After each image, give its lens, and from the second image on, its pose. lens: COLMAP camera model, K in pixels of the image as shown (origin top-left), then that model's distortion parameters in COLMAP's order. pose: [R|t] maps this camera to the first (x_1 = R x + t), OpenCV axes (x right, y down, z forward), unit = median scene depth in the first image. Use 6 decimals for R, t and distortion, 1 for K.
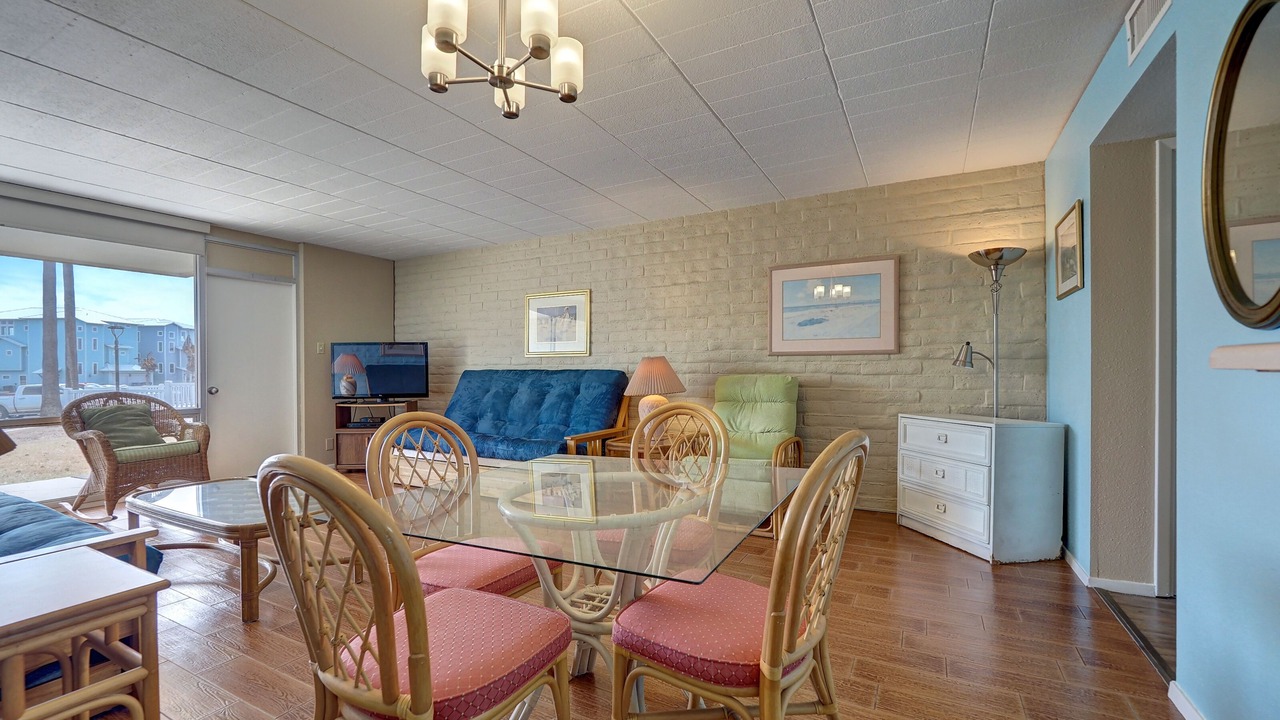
lens RADIAL K [[535.4, 0, 635.7], [0, 535.4, 378.9], [0, 0, 1]] dist [0.000079, -0.009096]
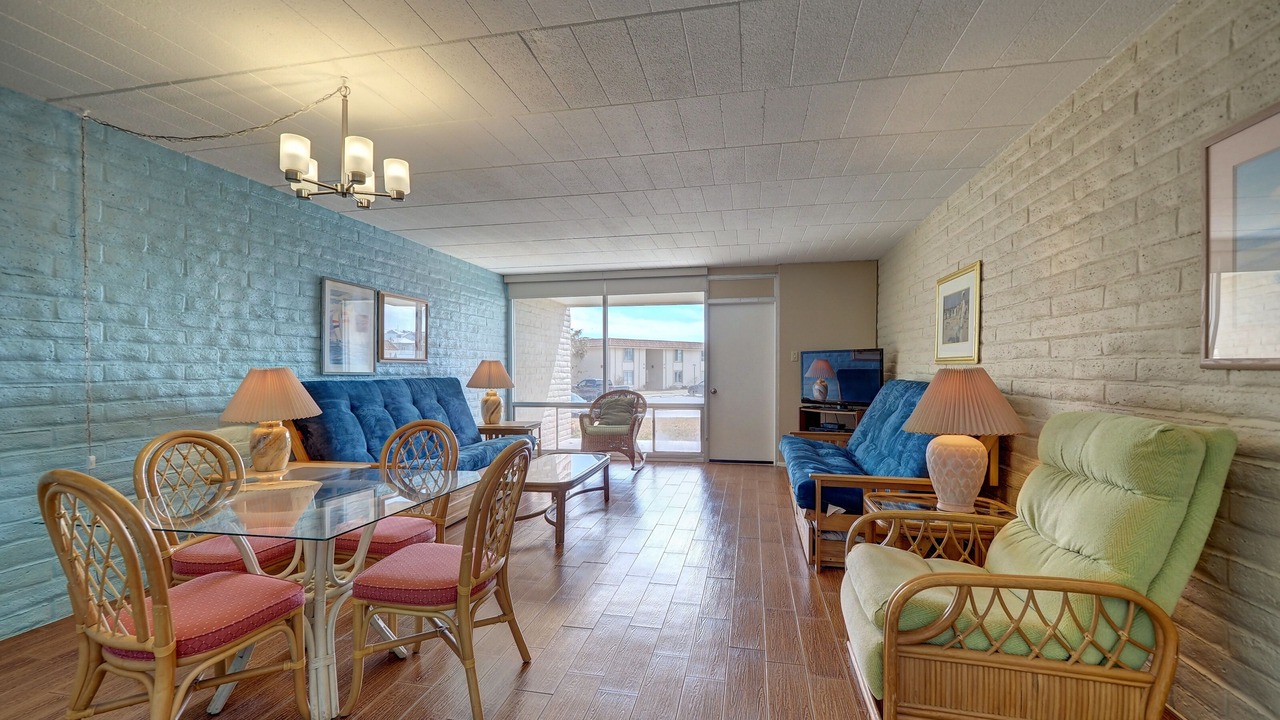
lens RADIAL K [[535.4, 0, 635.7], [0, 535.4, 378.9], [0, 0, 1]] dist [0.000079, -0.009096]
pose [[0.288440, 0.022630, -0.957231, 0.417232], [-0.012214, 0.999726, 0.019955, -0.032540], [0.957420, 0.005936, 0.288637, 0.413819]]
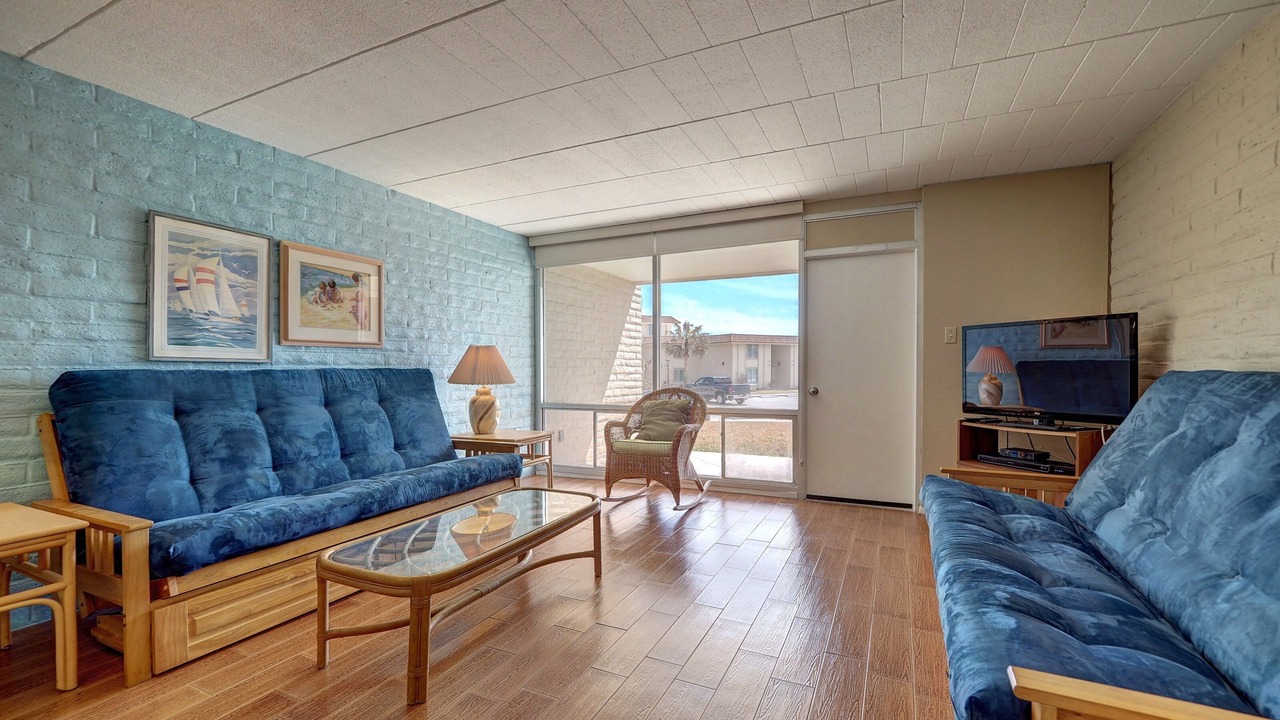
lens RADIAL K [[535.4, 0, 635.7], [0, 535.4, 378.9], [0, 0, 1]] dist [0.000079, -0.009096]
pose [[0.054363, 0.026747, -0.998163, 0.066266], [-0.011037, 0.999596, 0.026184, -0.018210], [0.998460, 0.009593, 0.054636, 0.639818]]
